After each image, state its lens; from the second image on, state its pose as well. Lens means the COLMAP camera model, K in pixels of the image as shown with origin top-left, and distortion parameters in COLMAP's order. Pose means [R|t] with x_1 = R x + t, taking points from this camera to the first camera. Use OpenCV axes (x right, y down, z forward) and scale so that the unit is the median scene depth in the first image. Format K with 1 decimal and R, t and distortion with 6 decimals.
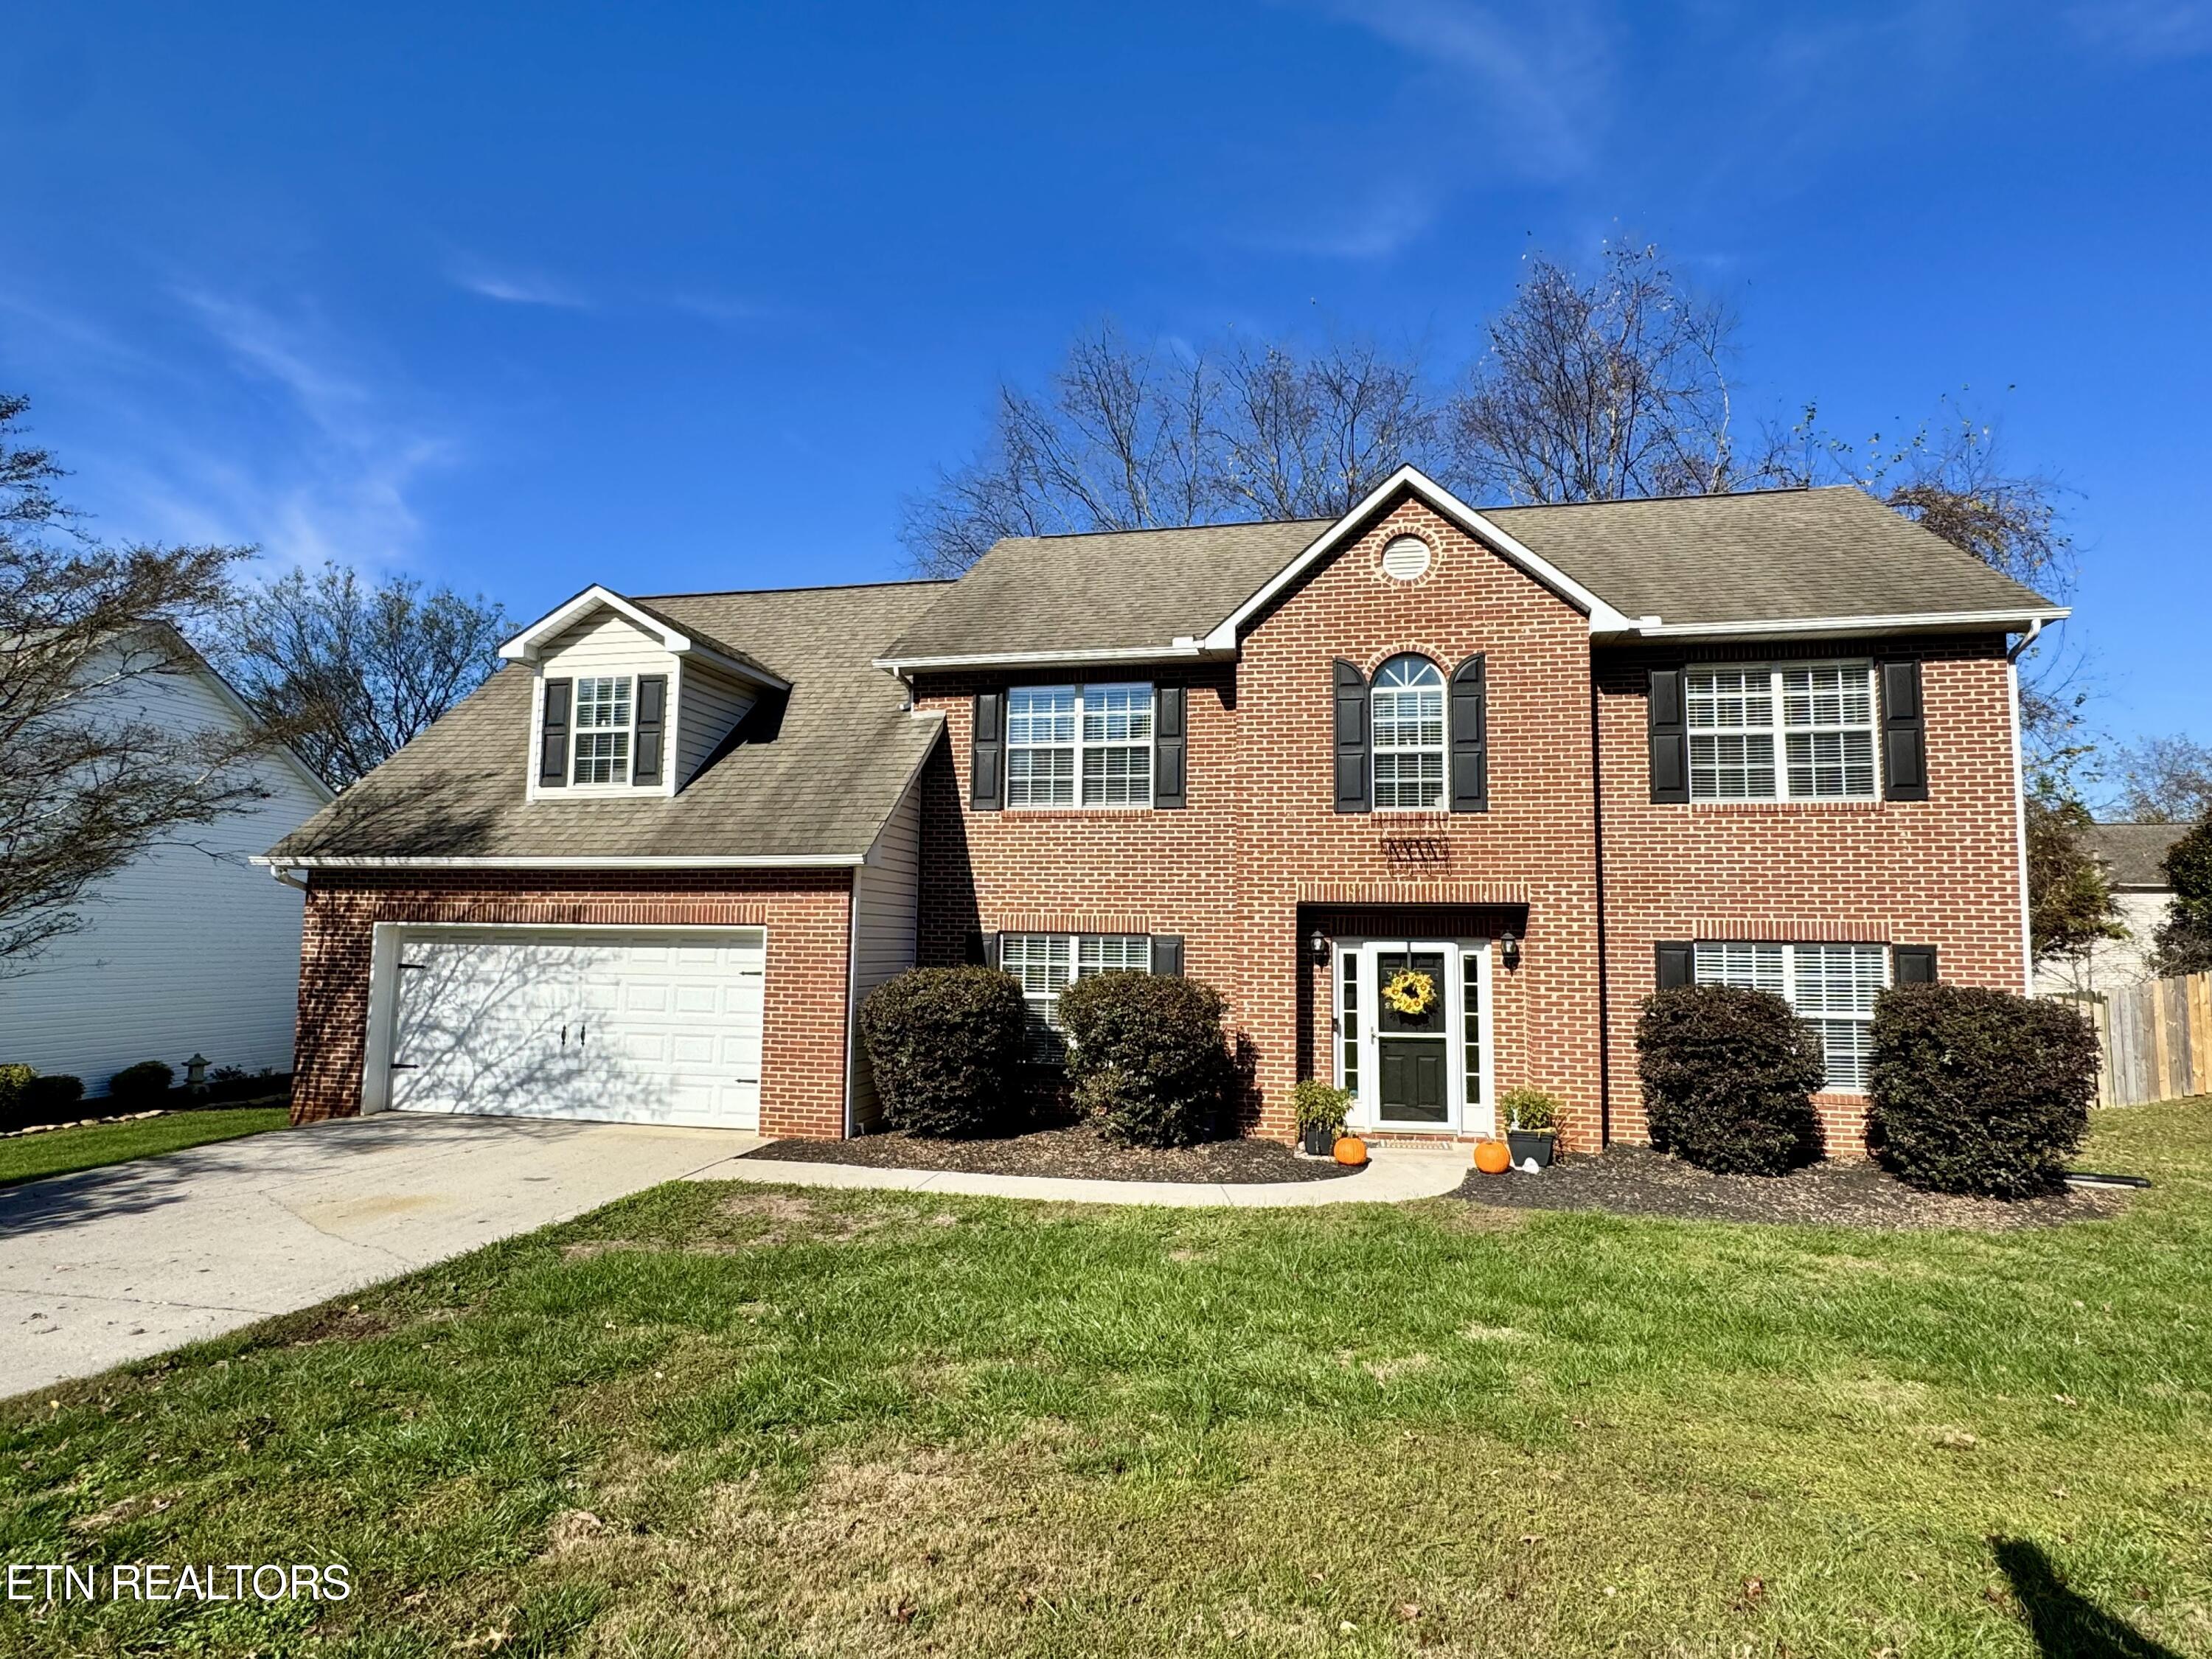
lens RADIAL K [[1166.1, 0, 1106.0], [0, 1166.1, 827.4], [0, 0, 1]] dist [-0.003972, 0.000707]
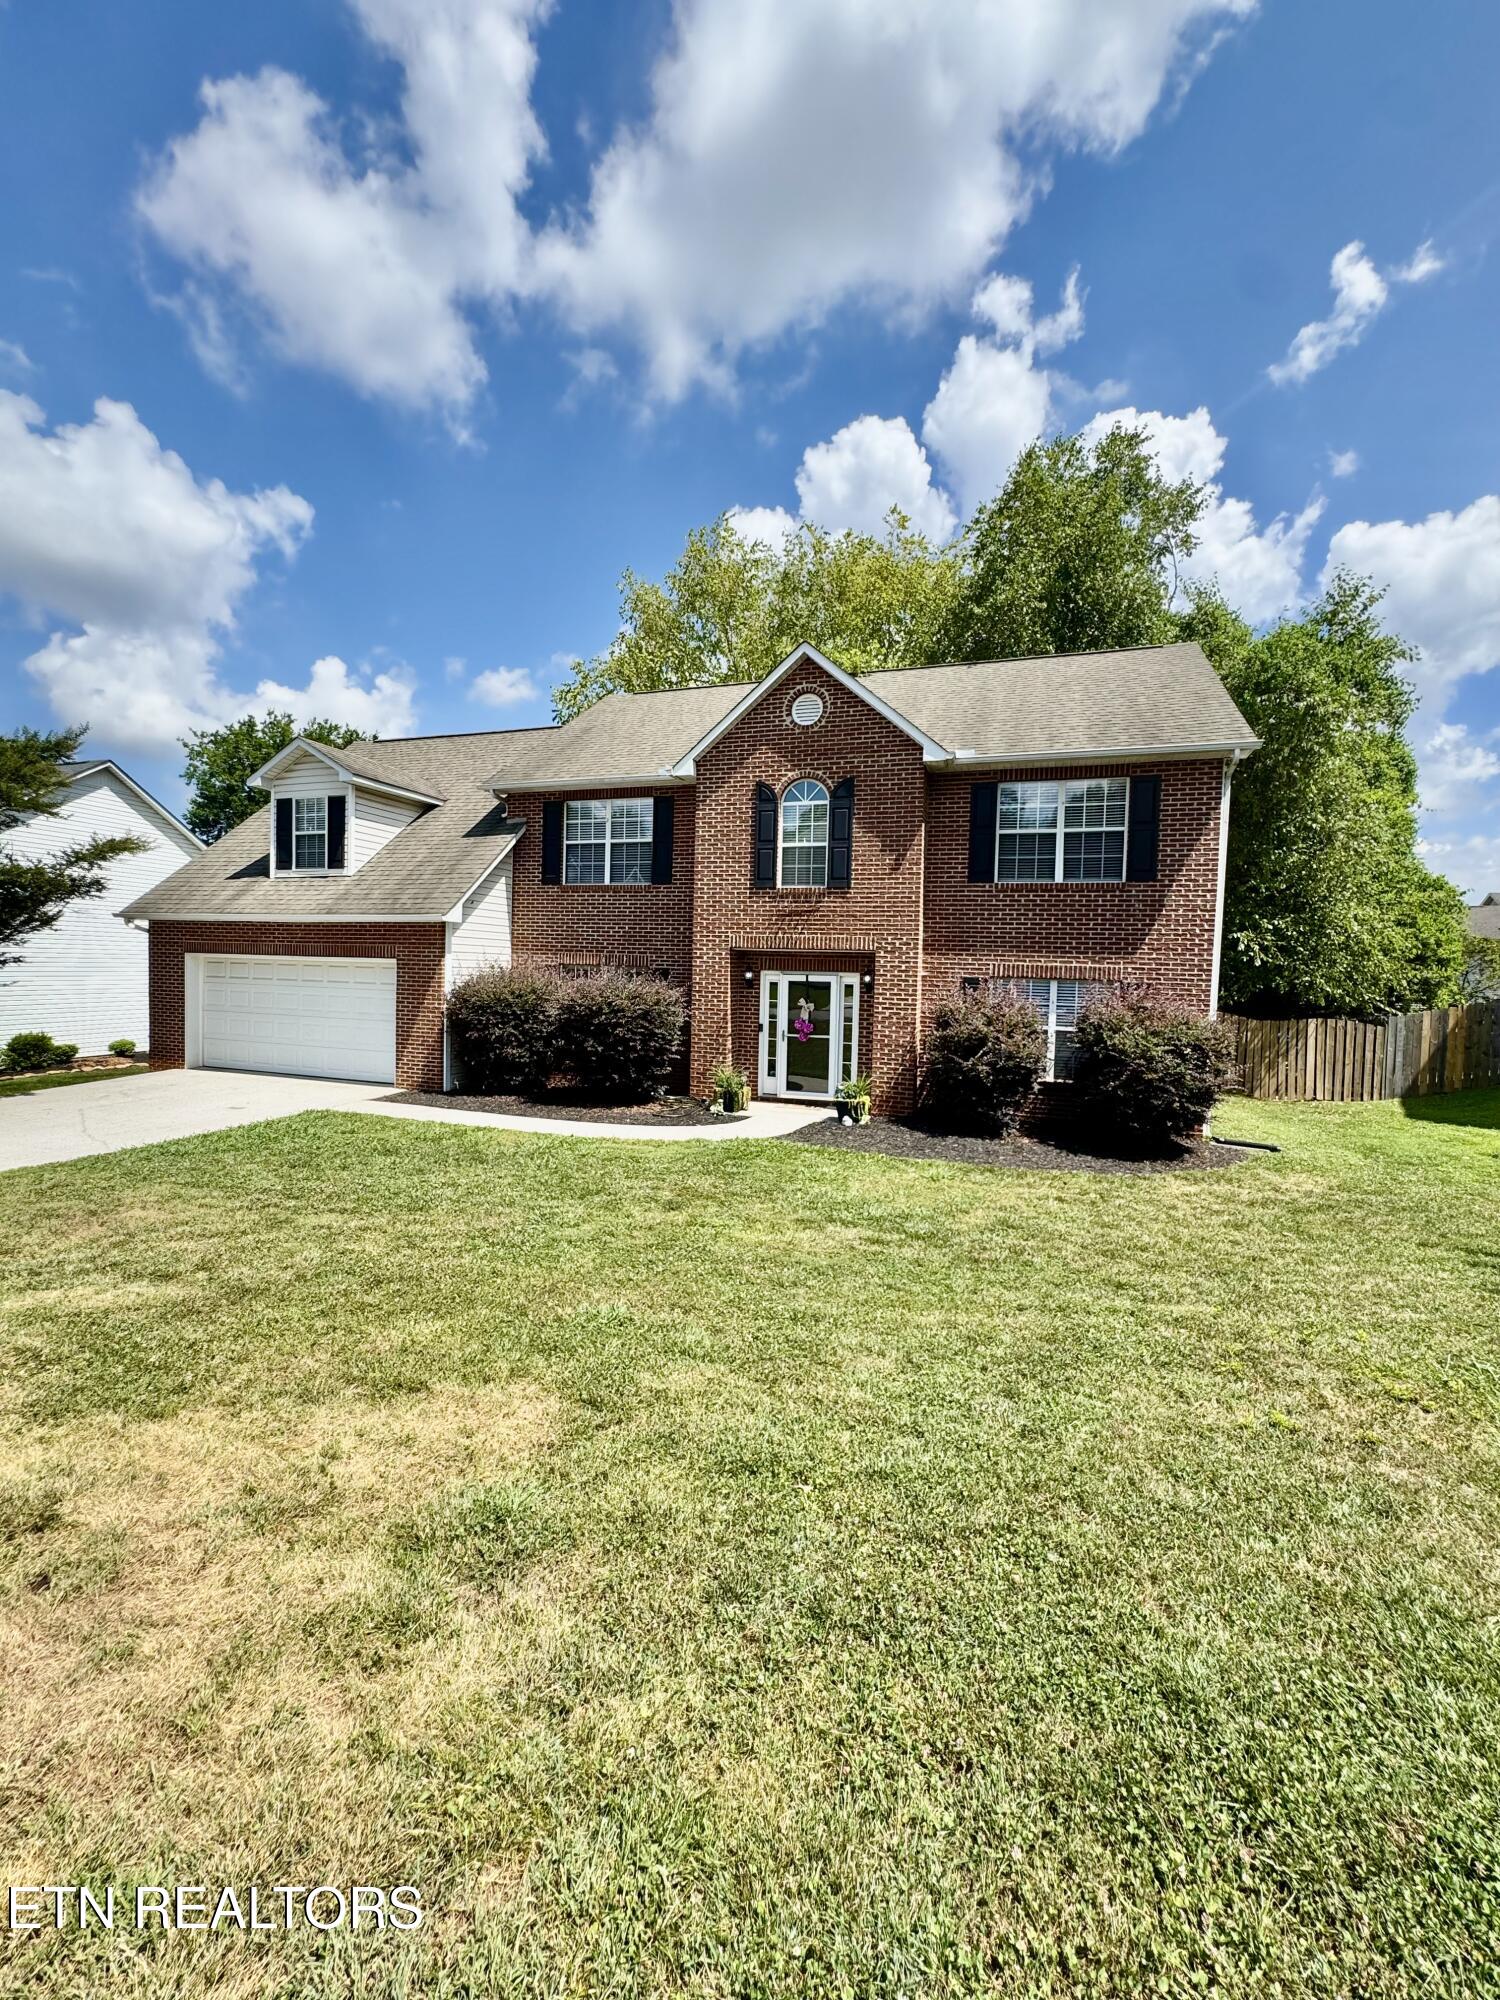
lens RADIAL K [[803.5, 0, 761.1], [0, 803.5, 1002.9], [0, 0, 1]] dist [-0.005823, 0.001096]
pose [[0.994152, 0.019402, -0.106236, 0.313961], [-0.005059, 0.991016, 0.133651, -0.004121], [0.107875, -0.132331, 0.985318, -0.030952]]
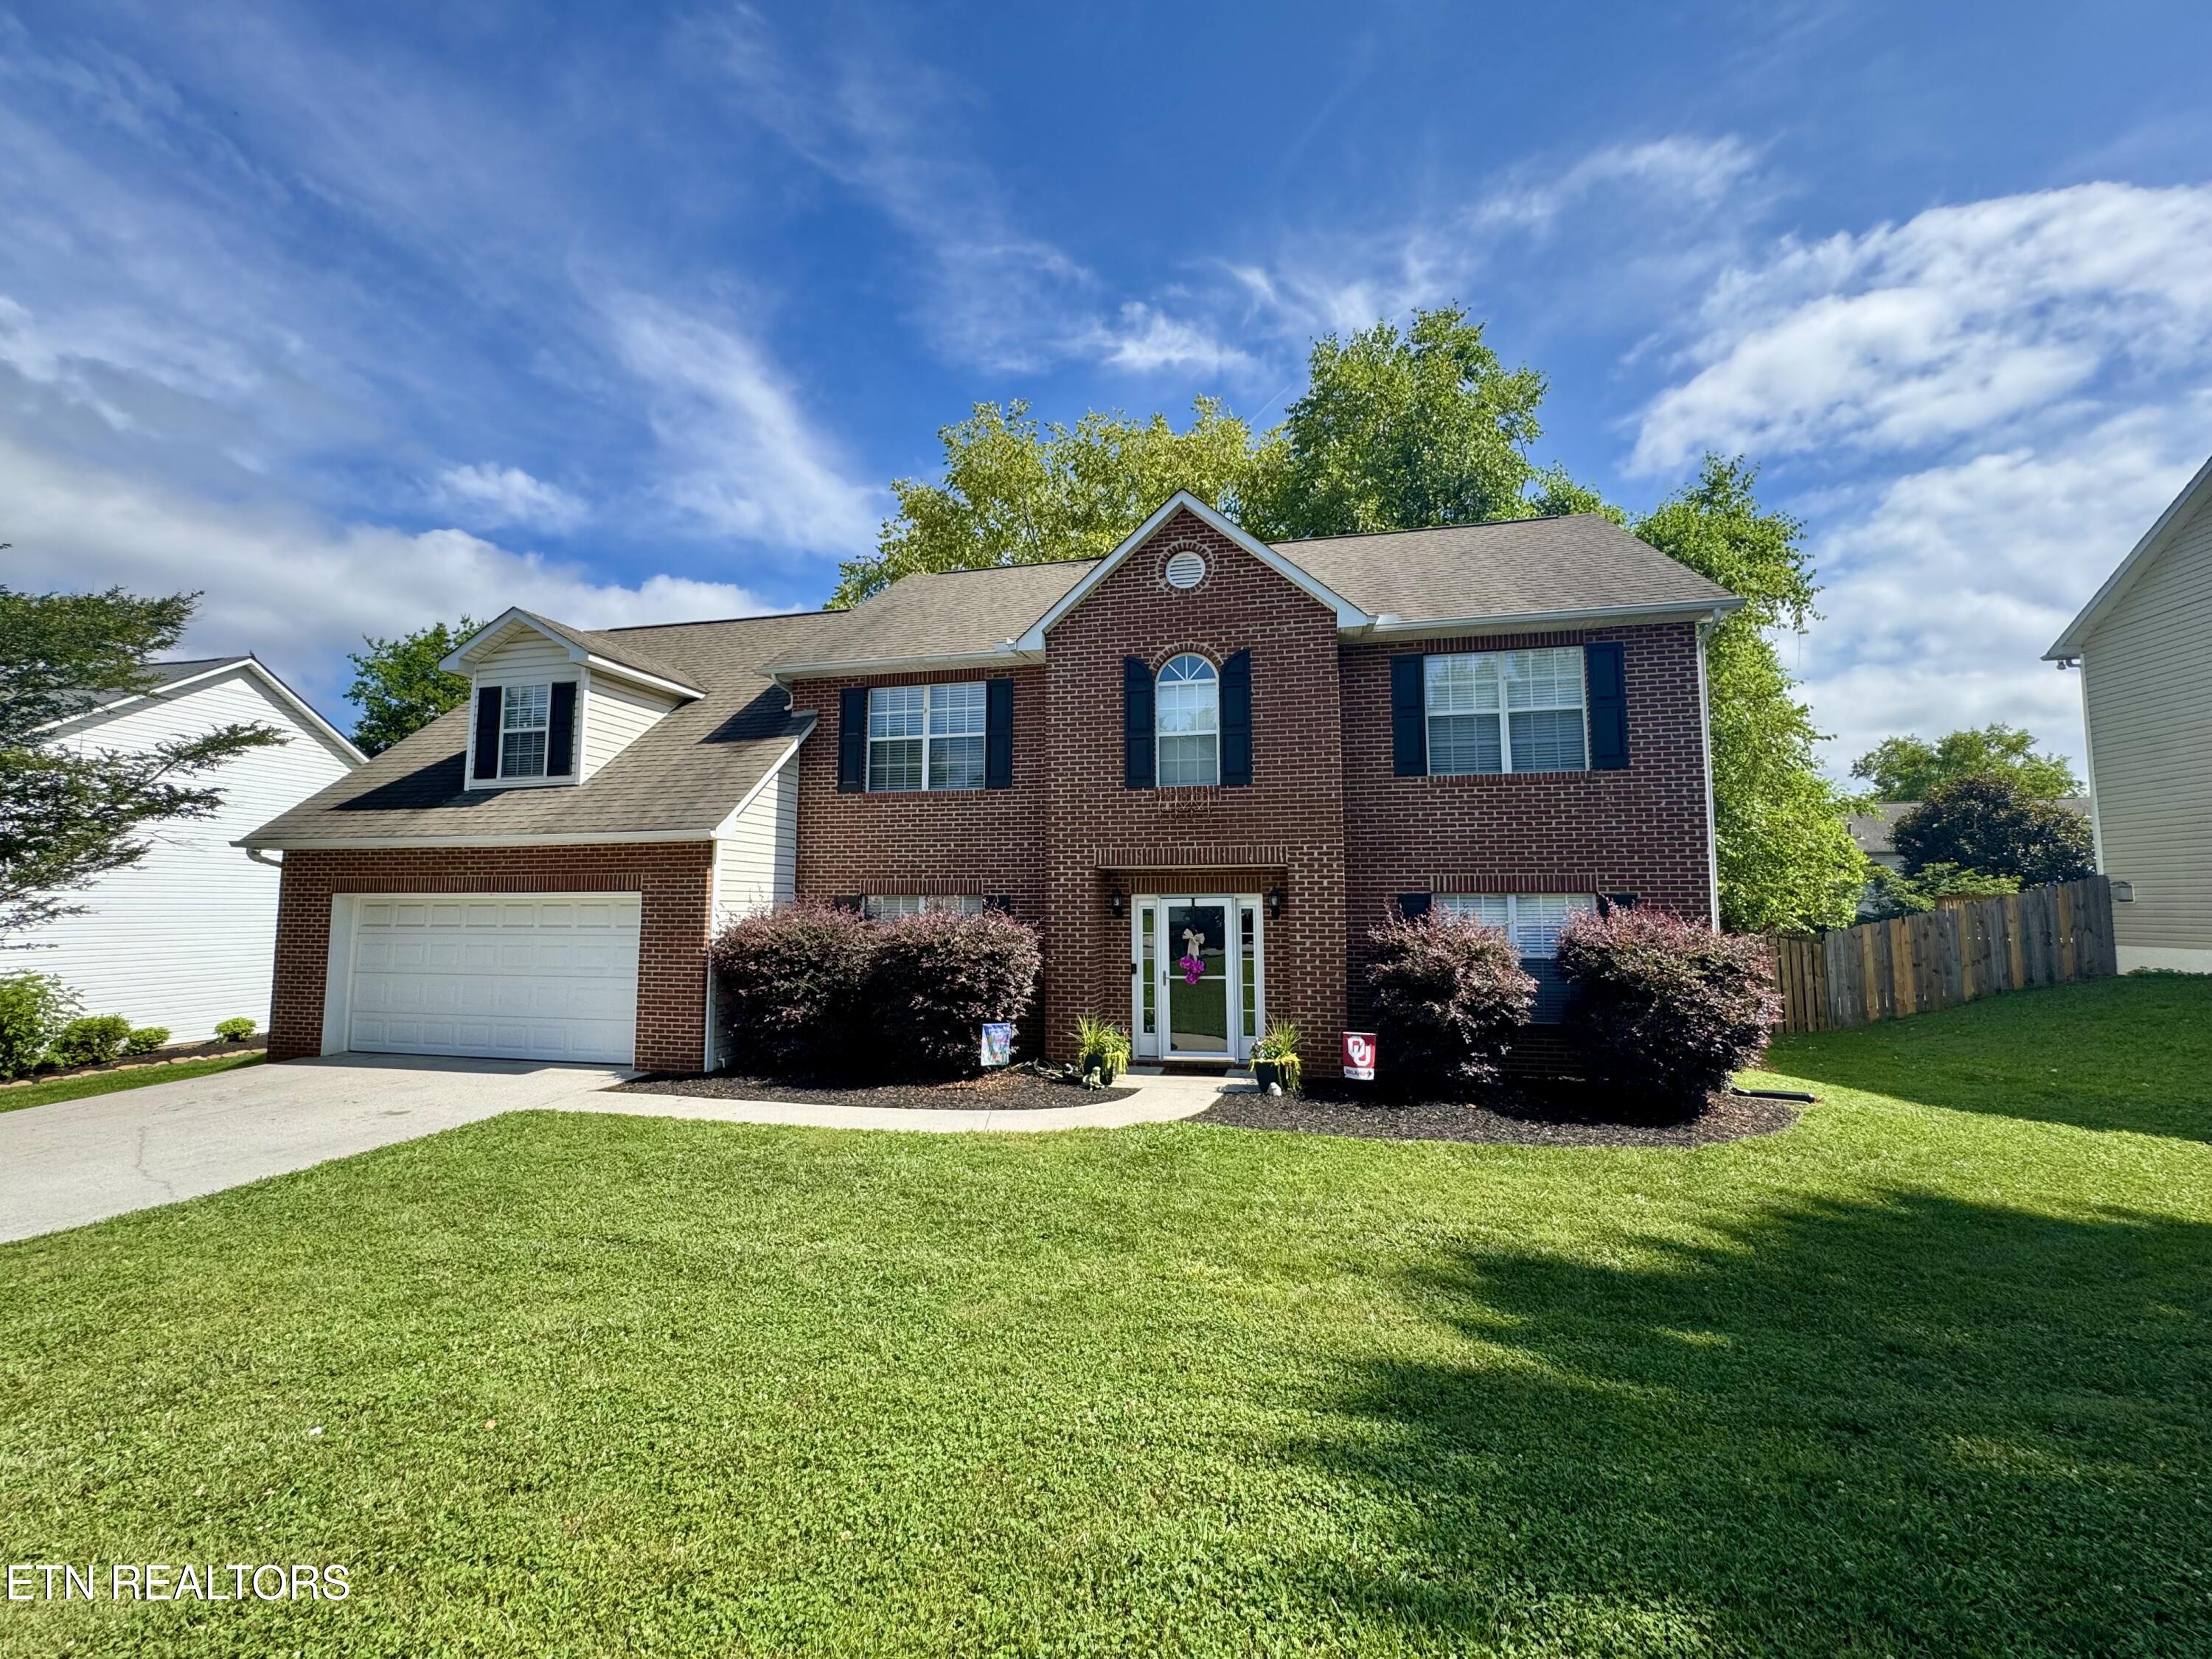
lens RADIAL K [[888.7, 0, 1114.9], [0, 888.7, 829.4], [0, 0, 1]] dist [-0.005823, 0.001096]
pose [[0.999860, -0.014508, -0.008311, 0.190469], [0.014531, 0.999891, 0.002678, 0.025655], [0.008271, -0.002799, 0.999962, 0.108177]]
